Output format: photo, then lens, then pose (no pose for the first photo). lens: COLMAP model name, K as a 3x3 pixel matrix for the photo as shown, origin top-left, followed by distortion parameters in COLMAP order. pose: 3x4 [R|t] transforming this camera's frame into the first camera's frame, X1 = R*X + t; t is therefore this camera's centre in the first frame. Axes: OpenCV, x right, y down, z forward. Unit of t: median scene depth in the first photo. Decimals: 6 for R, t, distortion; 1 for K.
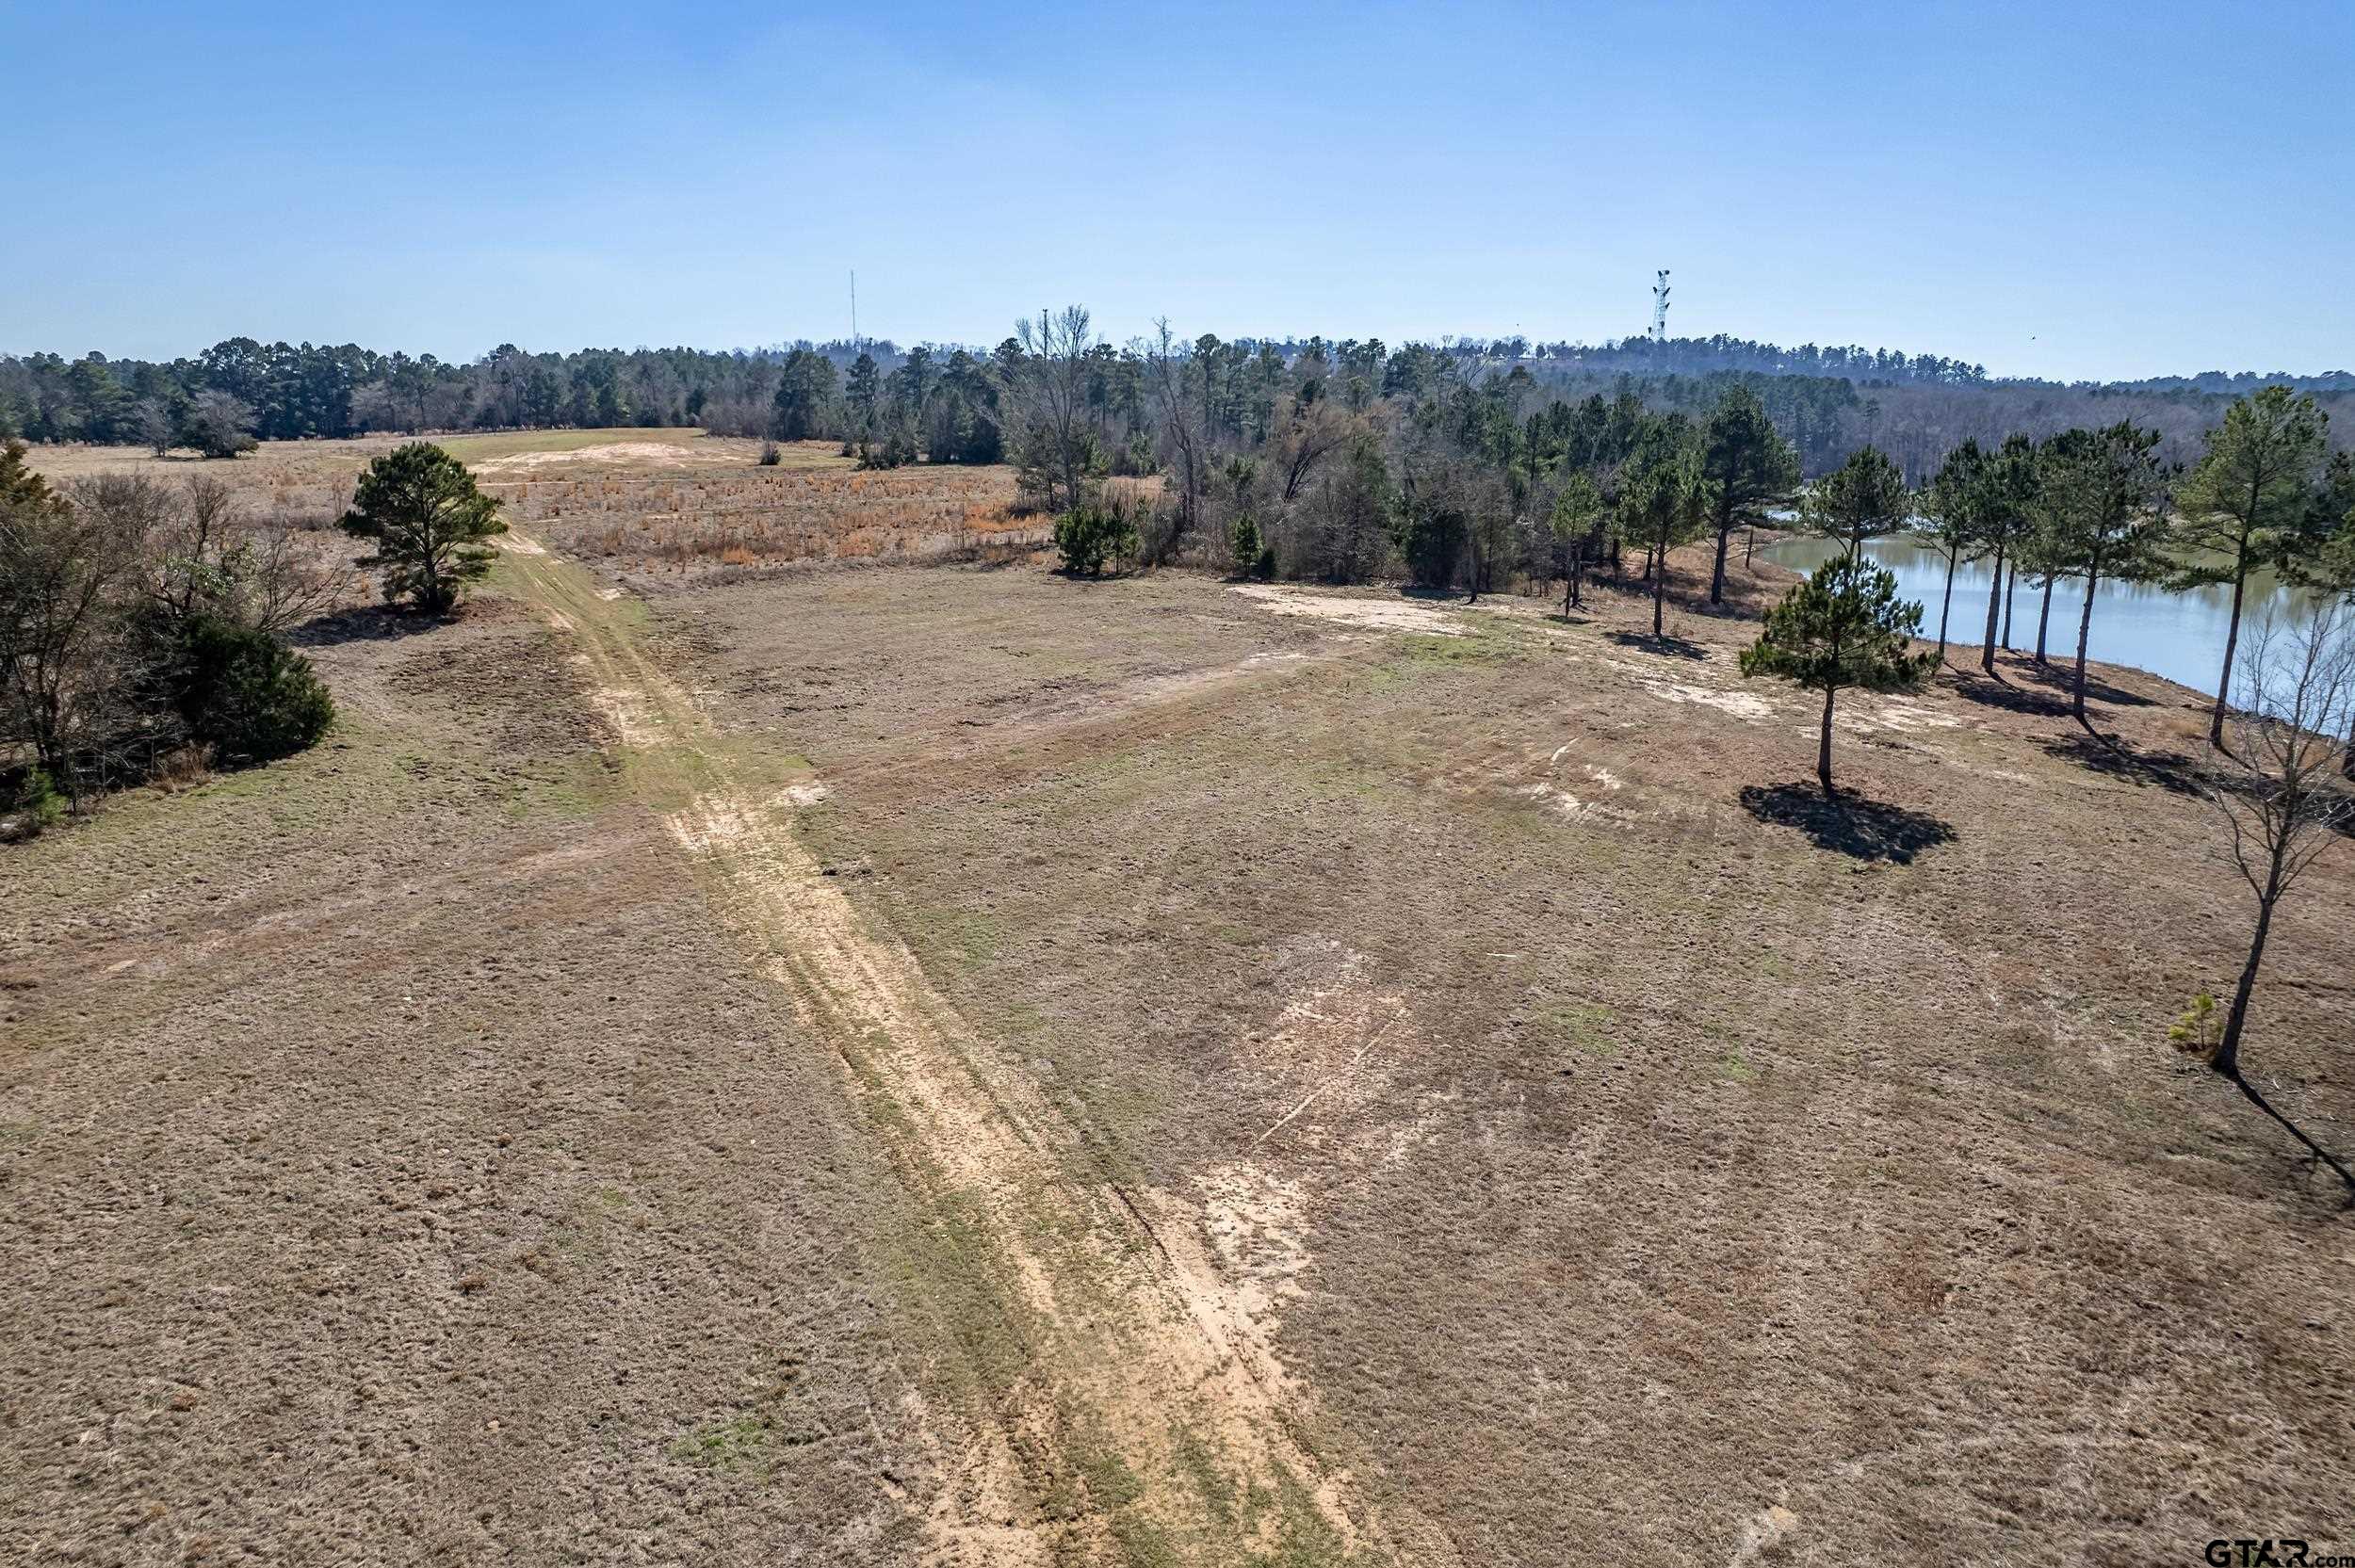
lens RADIAL K [[1509.9, 0, 1179.2], [0, 1509.9, 787.8], [0, 0, 1]] dist [-0.076399, 0.068186]
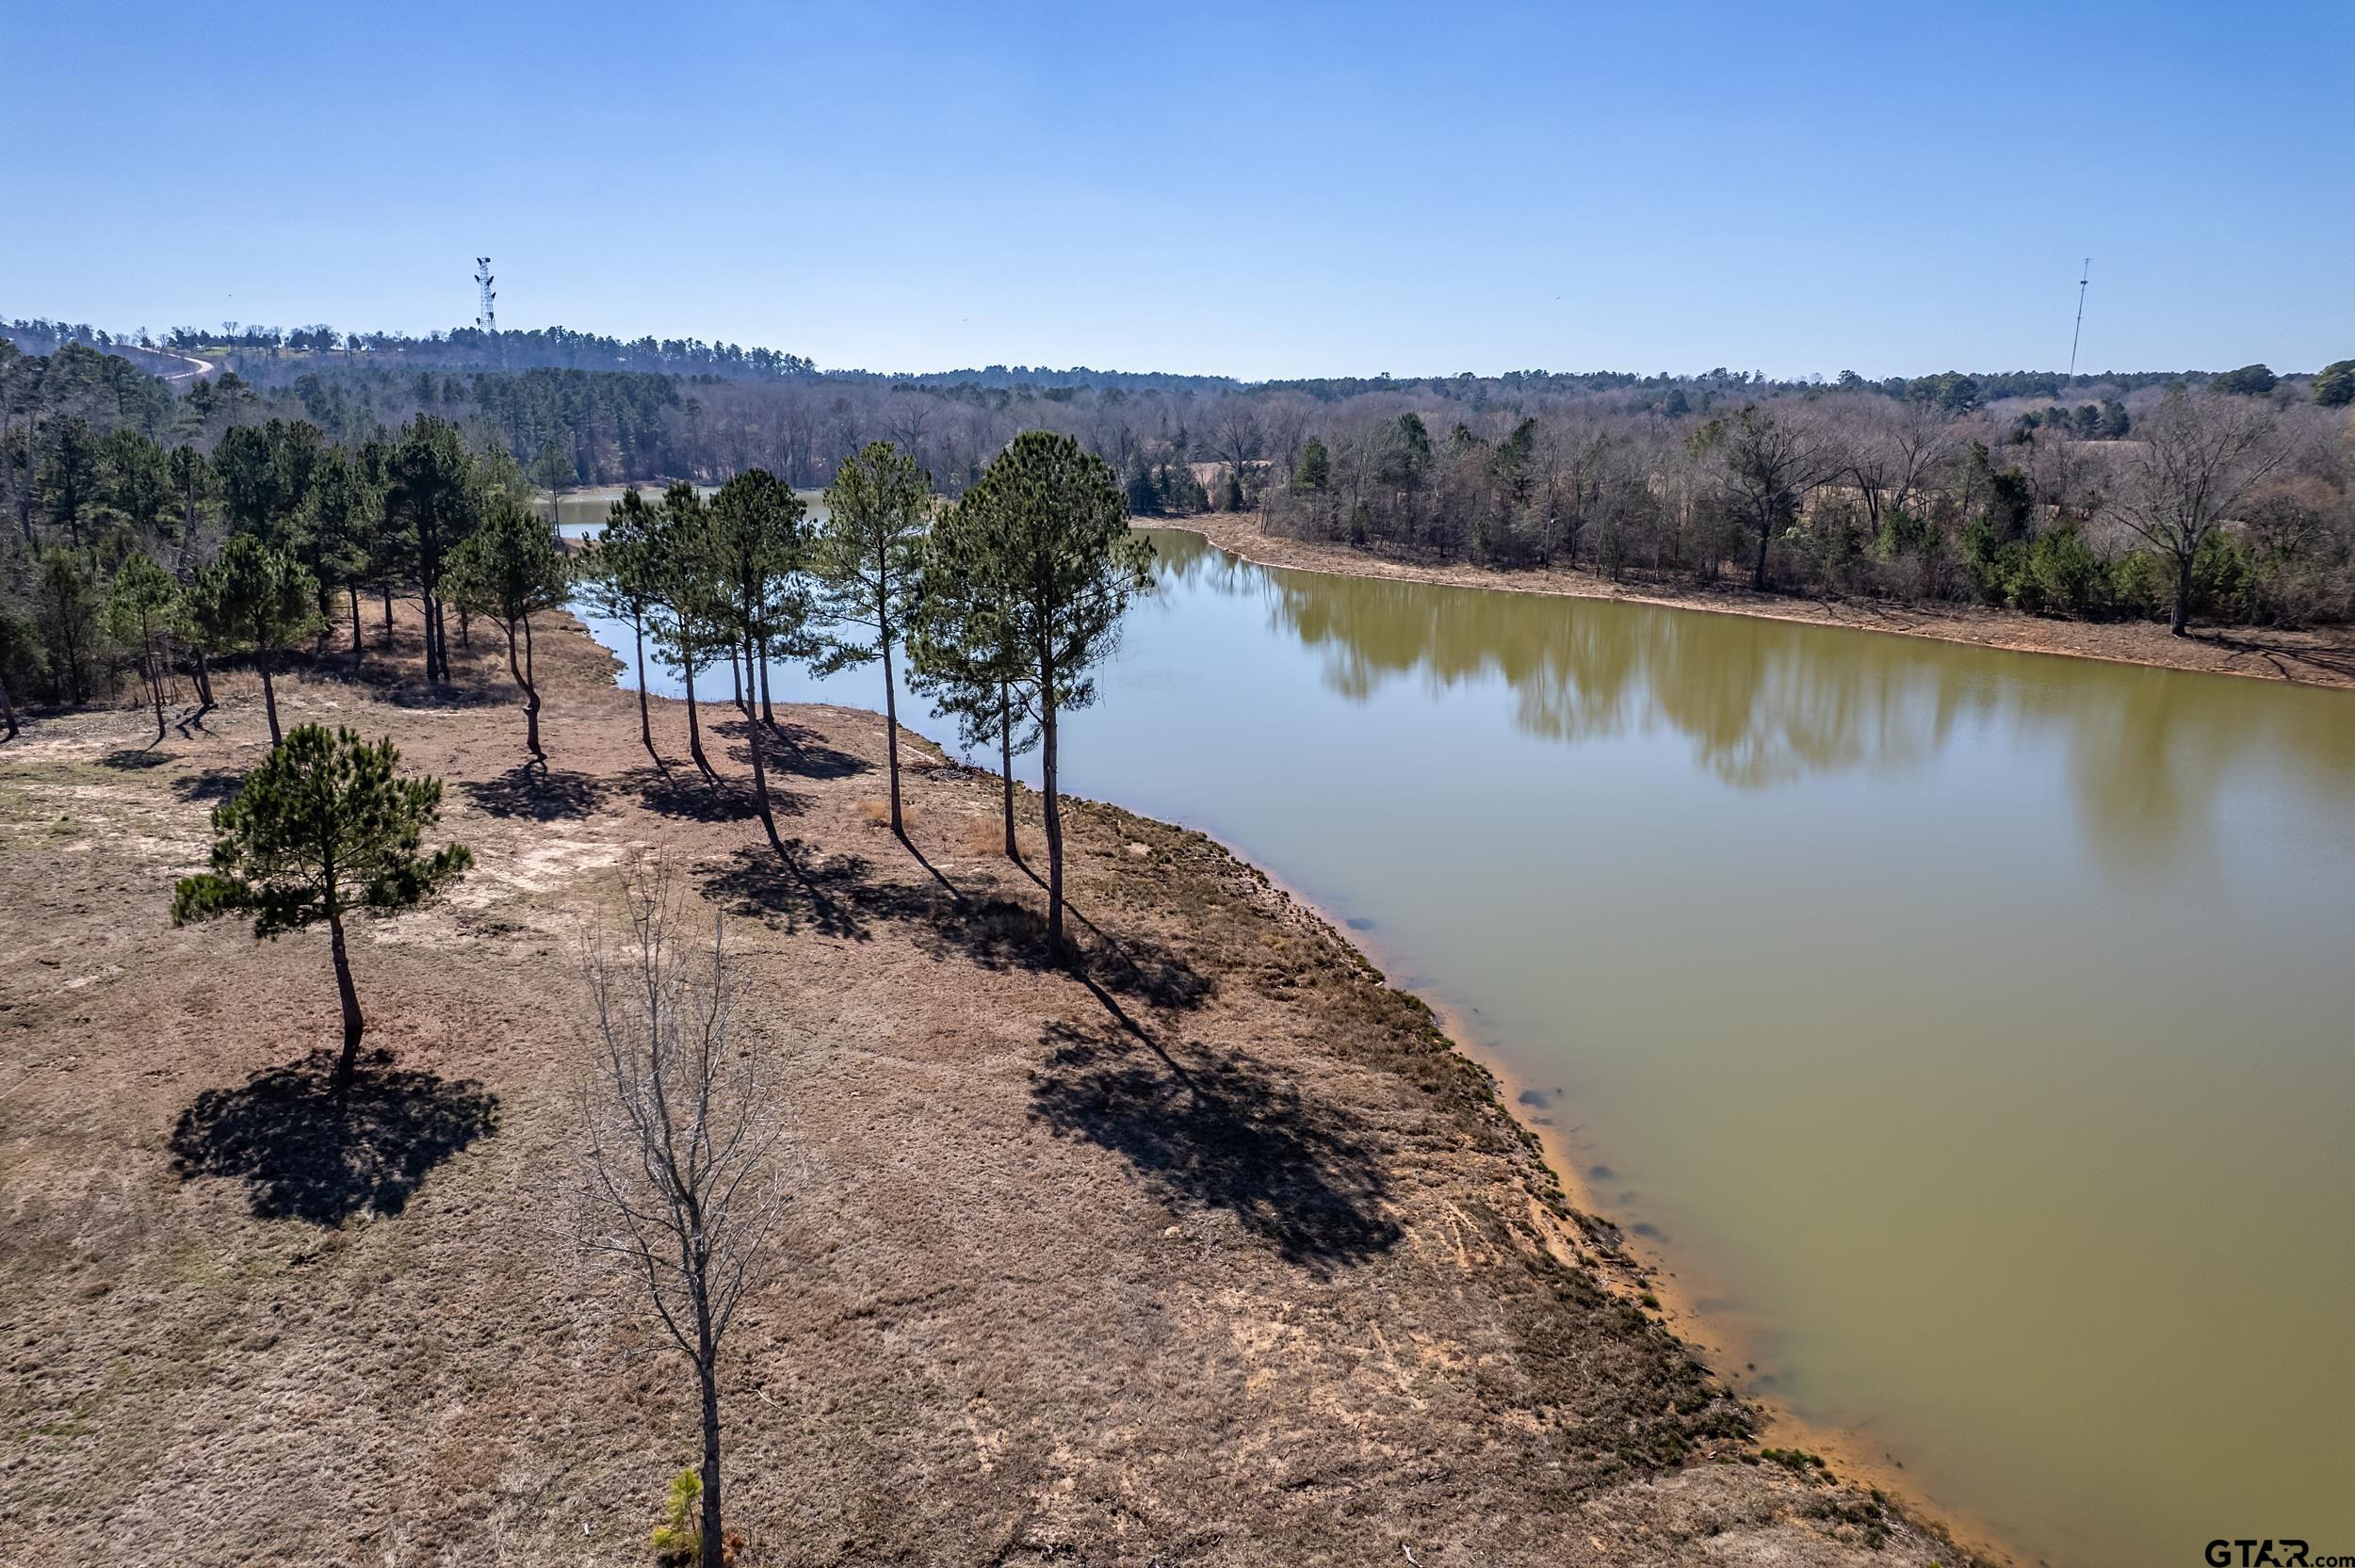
lens RADIAL K [[1509.9, 0, 1172.0], [0, 1509.9, 783.7], [0, 0, 1]] dist [-0.076399, 0.068186]
pose [[0.765681, -0.158928, 0.623277, 0.243415], [0.156109, 0.985939, 0.059627, -0.081713], [-0.623990, 0.051644, 0.779724, 0.165177]]
